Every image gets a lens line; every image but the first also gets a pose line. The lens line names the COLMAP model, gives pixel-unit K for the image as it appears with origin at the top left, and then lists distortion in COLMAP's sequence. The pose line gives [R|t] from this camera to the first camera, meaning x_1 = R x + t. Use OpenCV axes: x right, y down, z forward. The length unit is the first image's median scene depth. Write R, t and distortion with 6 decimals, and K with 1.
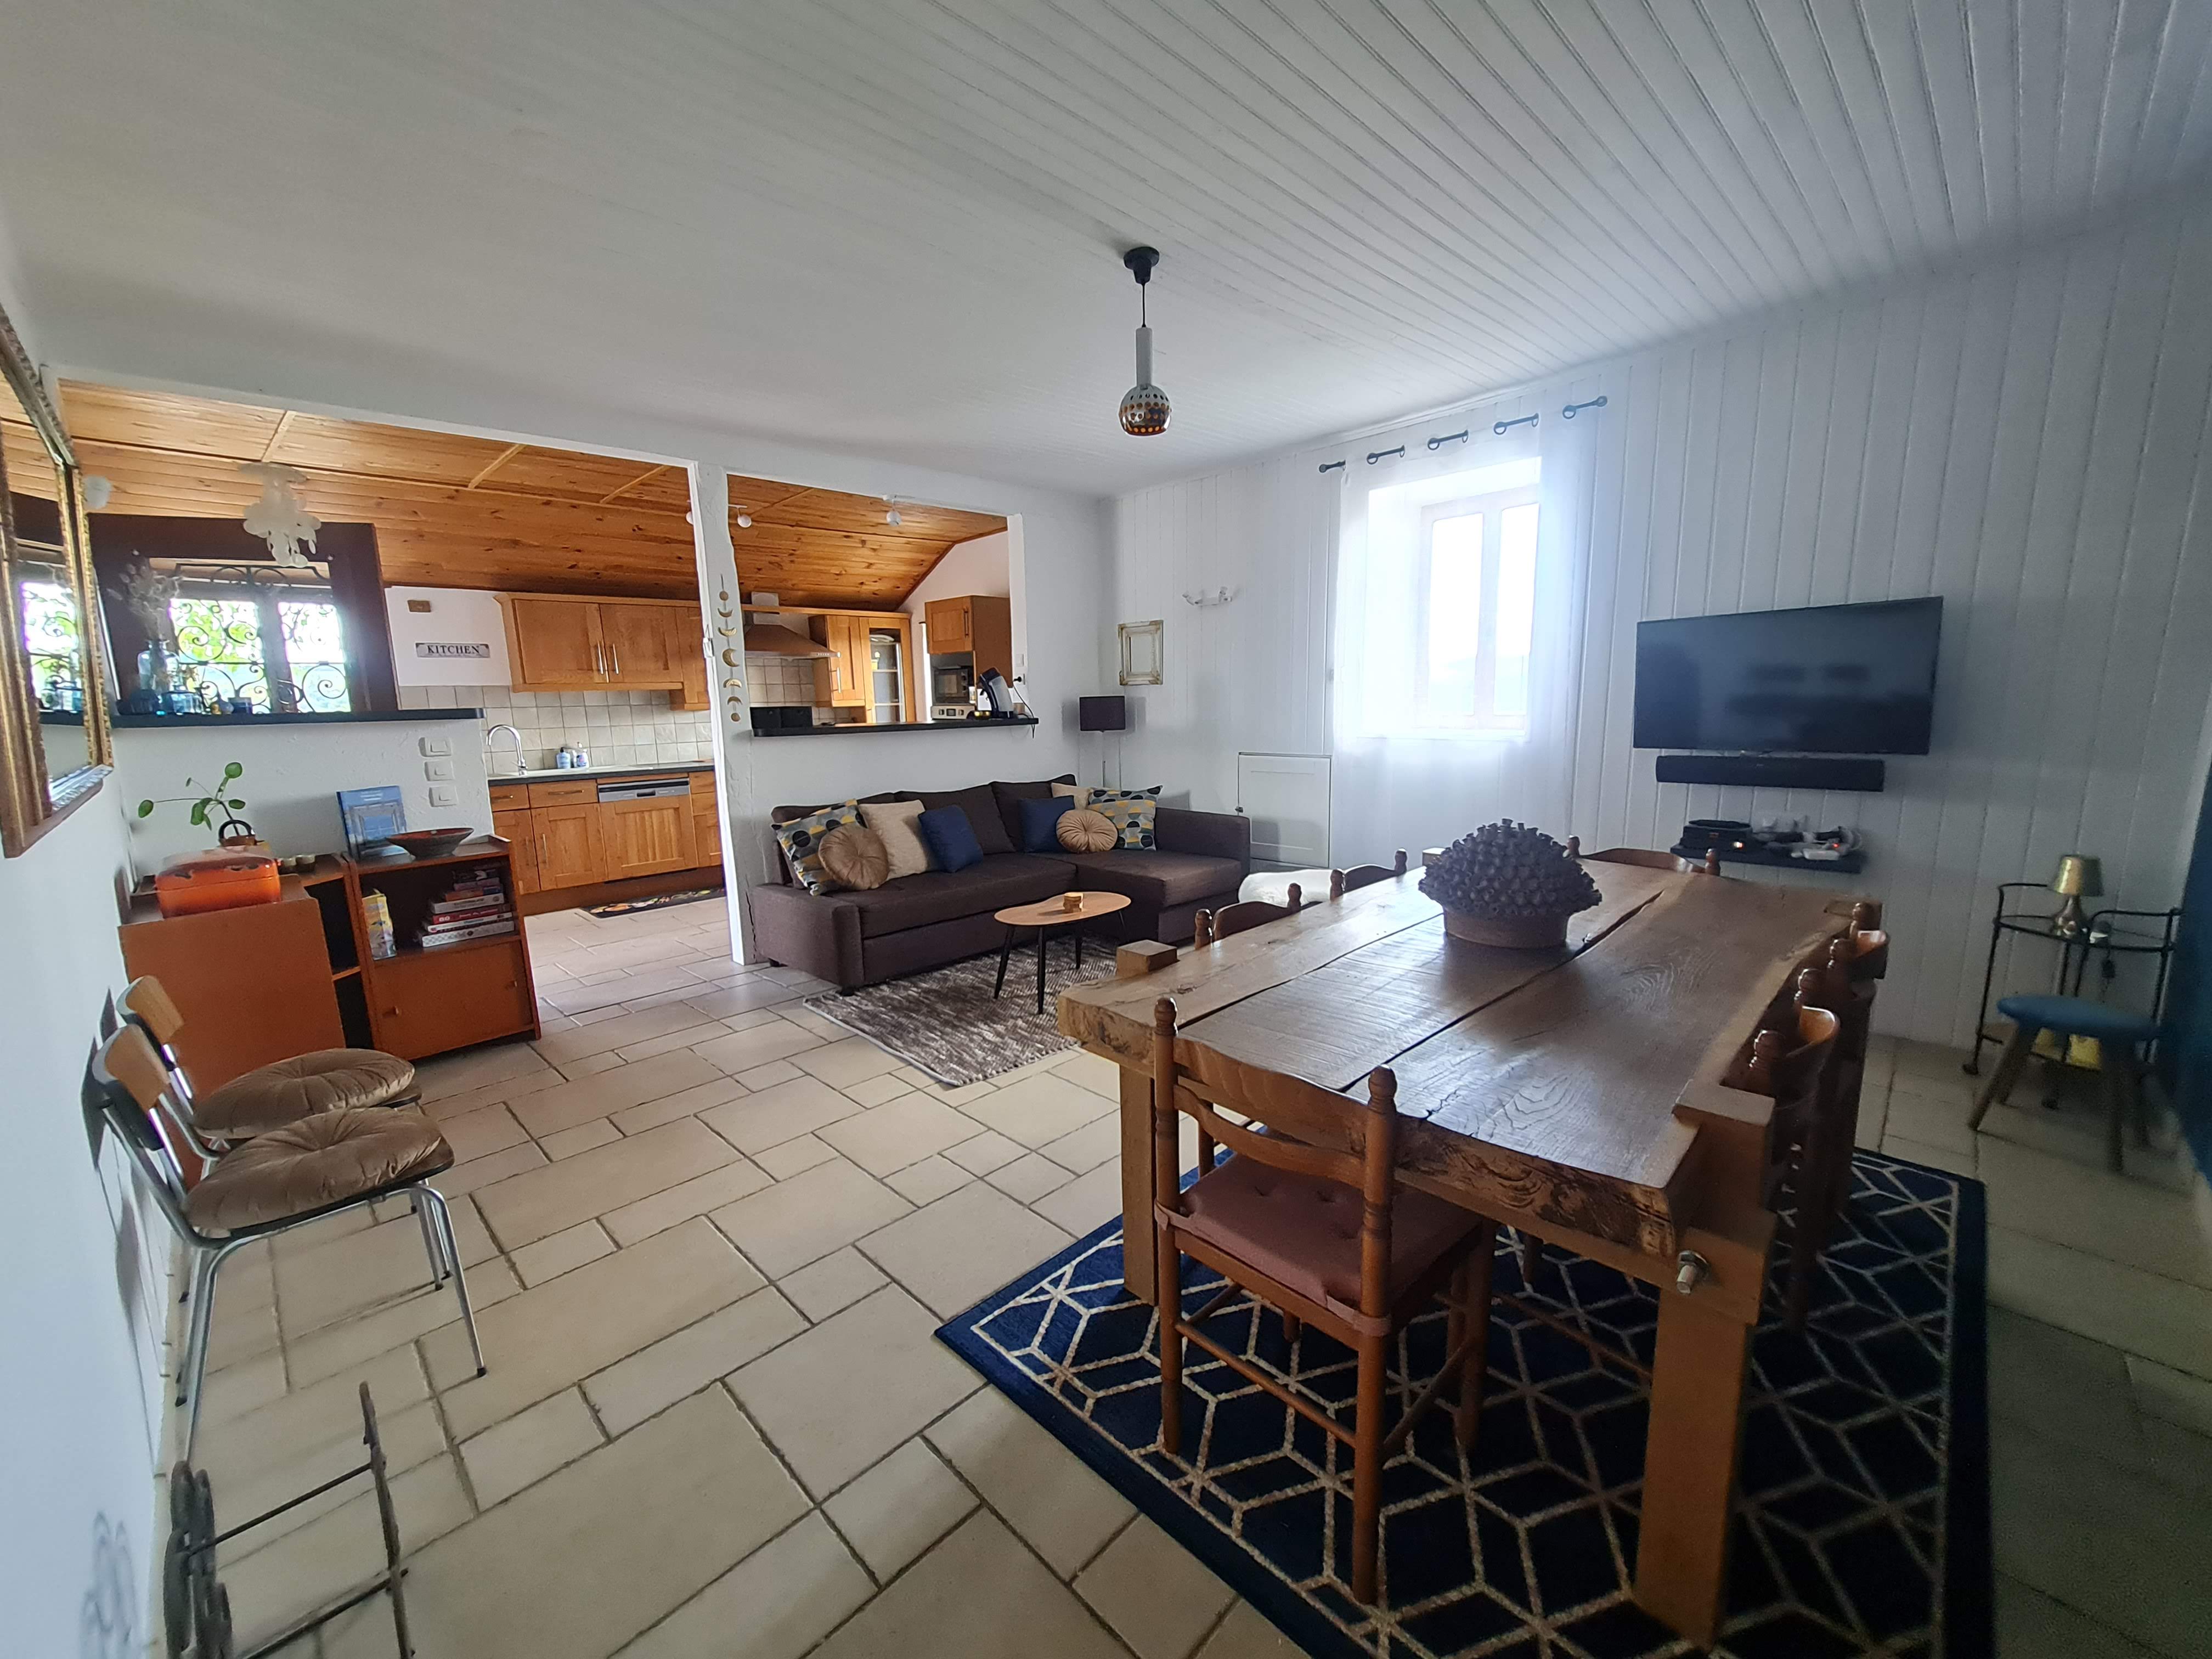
lens RADIAL K [[891.1, 0, 1116.6], [0, 891.1, 835.0], [0, 0, 1]] dist [0.002509, 0.000120]
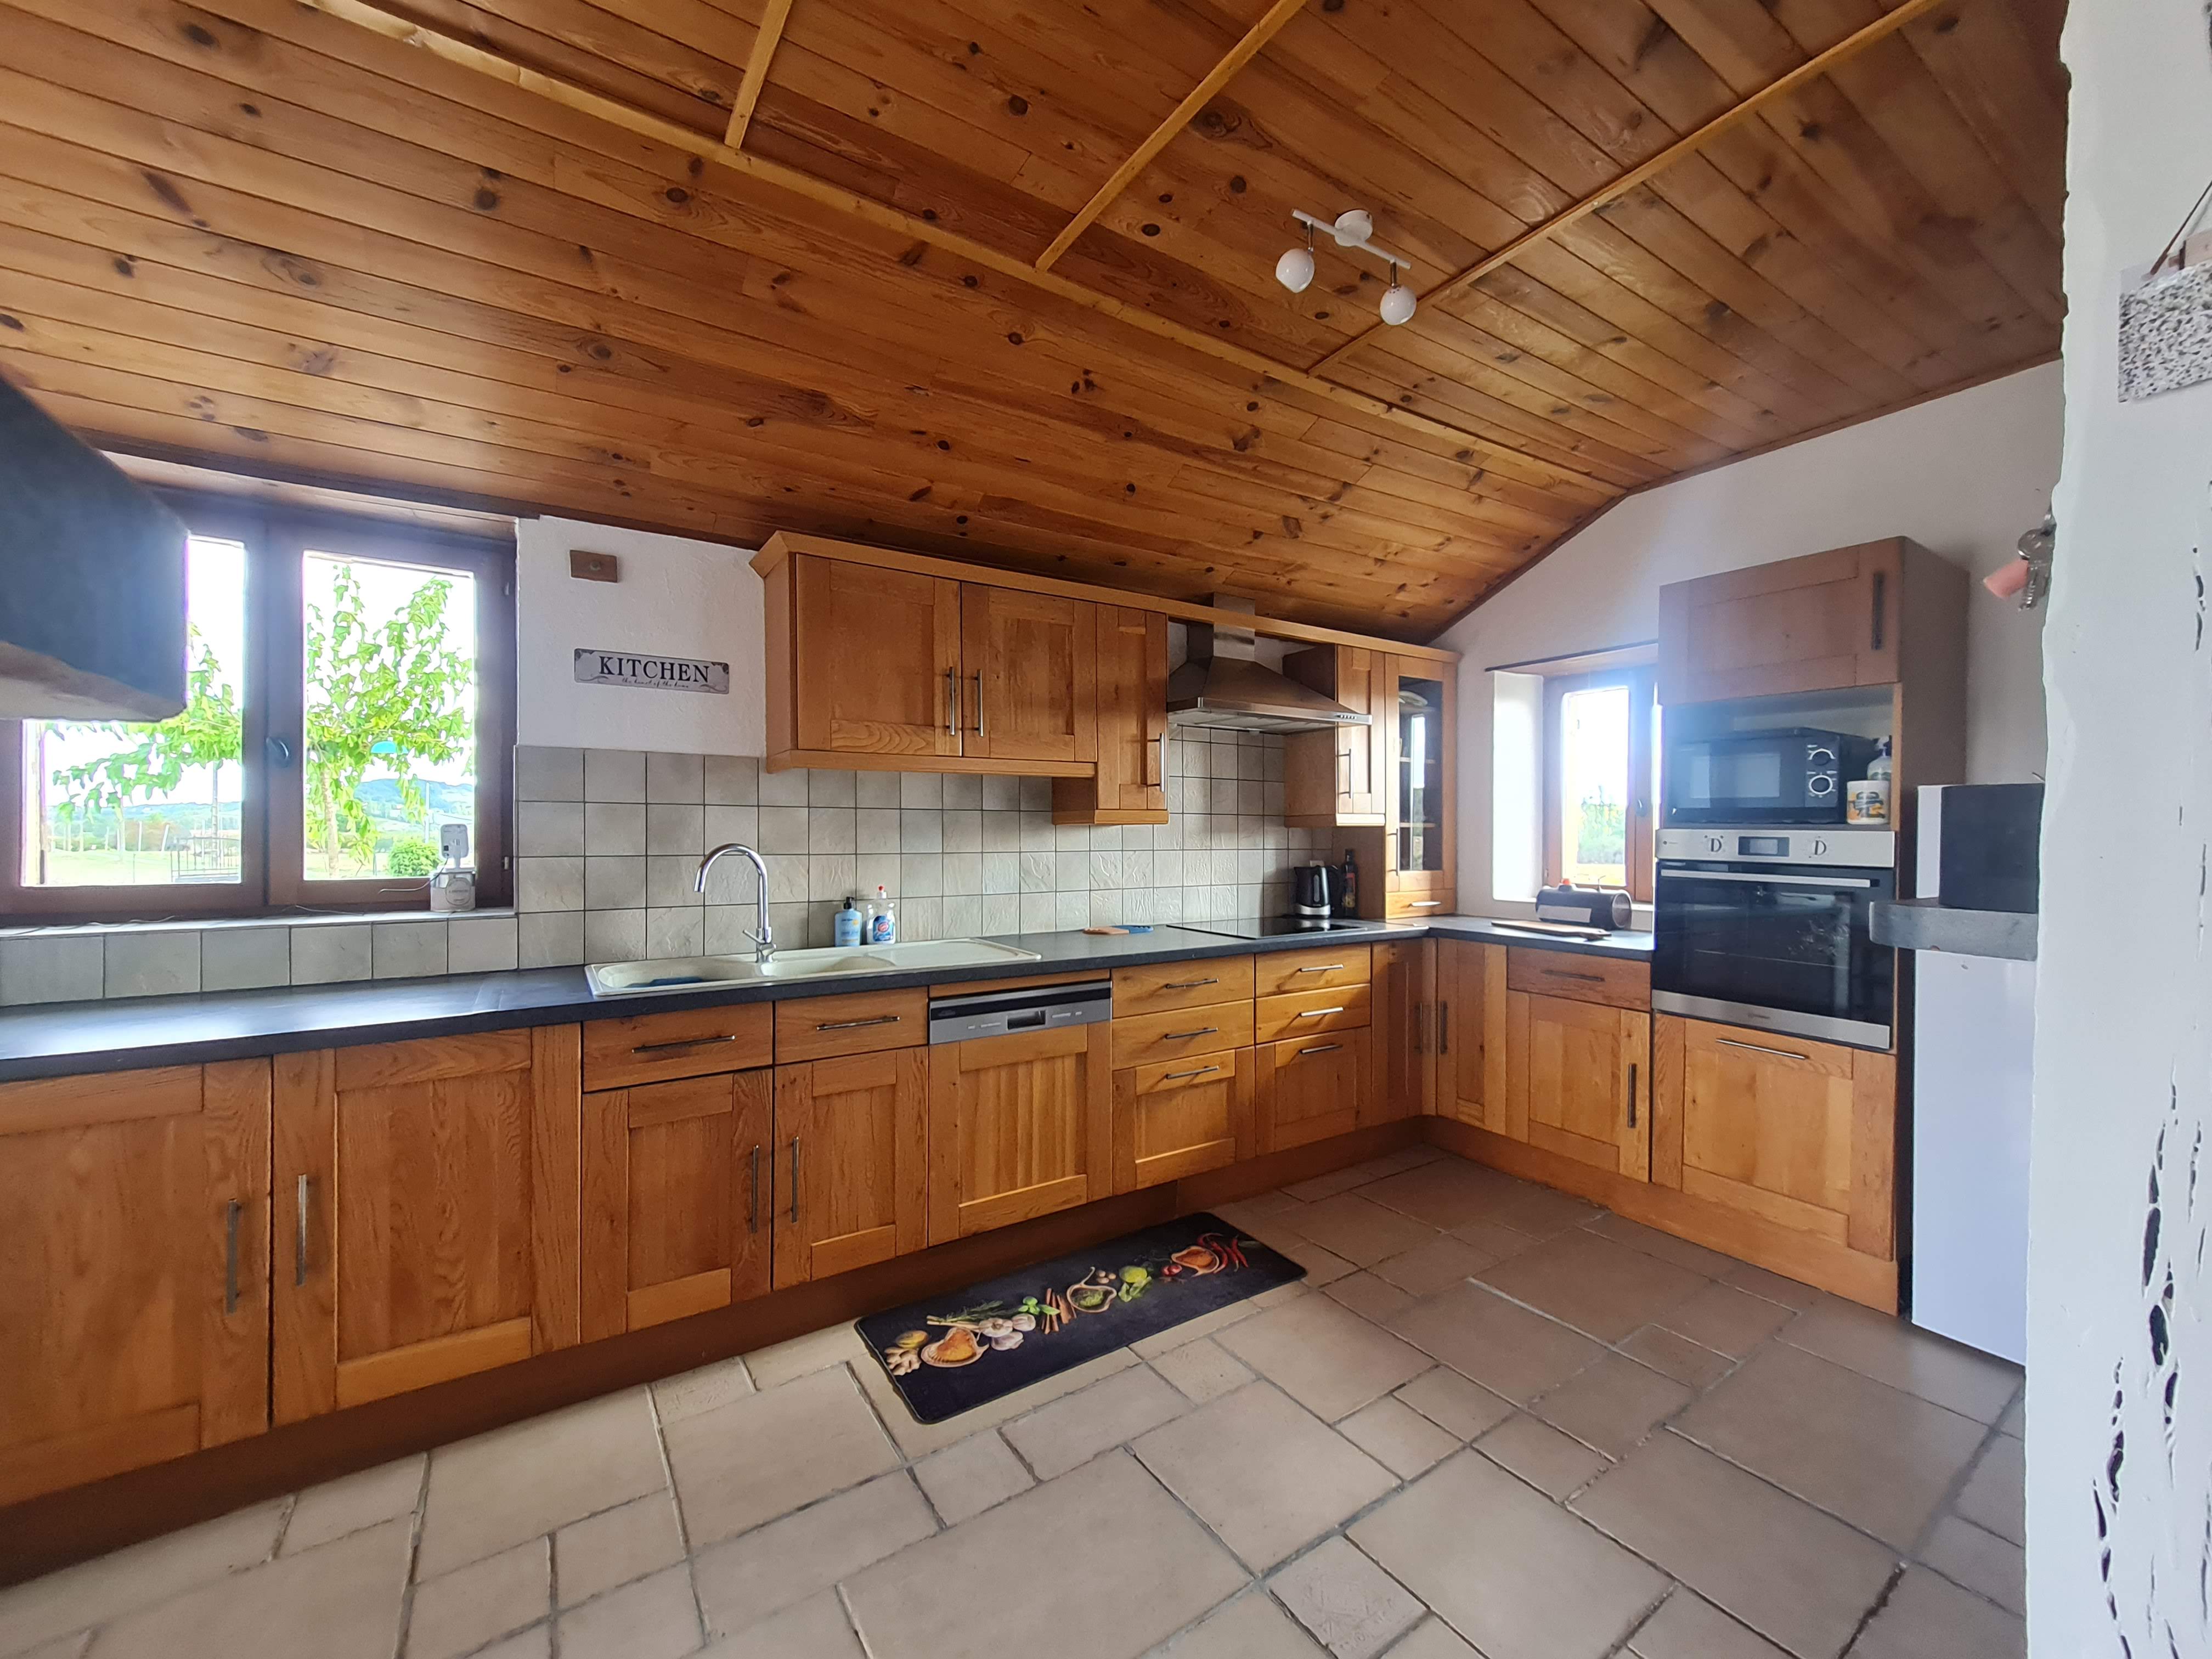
lens RADIAL K [[891.1, 0, 1101.0], [0, 891.1, 824.4], [0, 0, 1]] dist [0.002509, 0.000120]
pose [[0.976706, 0.025888, -0.213016, -0.405490], [-0.058383, 0.987307, -0.147704, -0.076255], [0.206488, 0.156700, 0.965820, 0.591744]]
